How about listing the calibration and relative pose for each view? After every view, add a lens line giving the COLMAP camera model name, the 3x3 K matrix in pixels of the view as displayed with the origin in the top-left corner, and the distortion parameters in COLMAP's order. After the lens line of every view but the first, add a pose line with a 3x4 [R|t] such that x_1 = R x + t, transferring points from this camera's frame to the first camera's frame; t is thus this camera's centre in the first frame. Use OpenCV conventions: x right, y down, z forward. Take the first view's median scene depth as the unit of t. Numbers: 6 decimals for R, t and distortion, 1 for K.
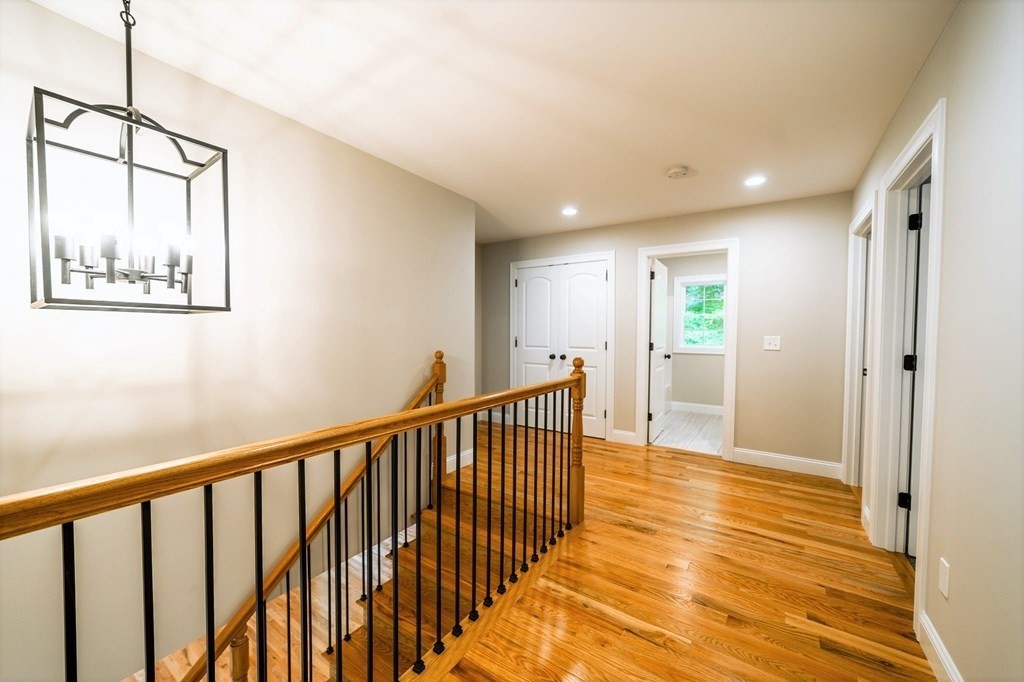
lens RADIAL K [[391.7, 0, 509.5], [0, 391.7, 343.5], [0, 0, 1]] dist [-0.023574, 0.009175]
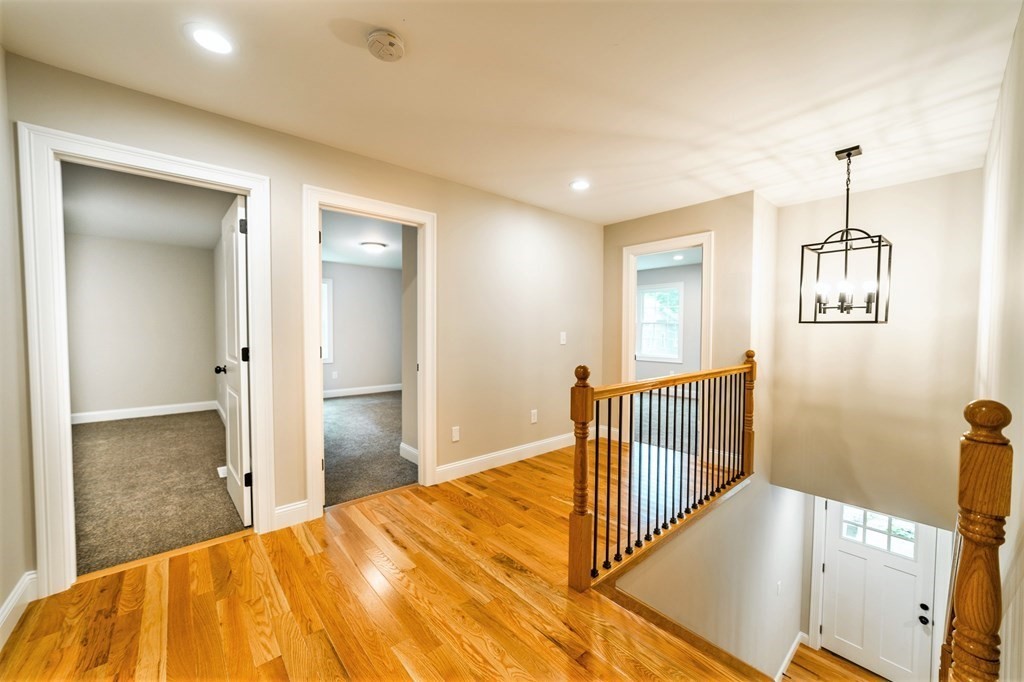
lens RADIAL K [[391.7, 0, 509.5], [0, 391.7, 343.5], [0, 0, 1]] dist [-0.023574, 0.009175]
pose [[-0.966043, -0.022549, 0.257397, 0.125330], [-0.006124, 0.997903, 0.064434, -0.059656], [-0.258310, 0.060670, -0.964155, 1.852774]]
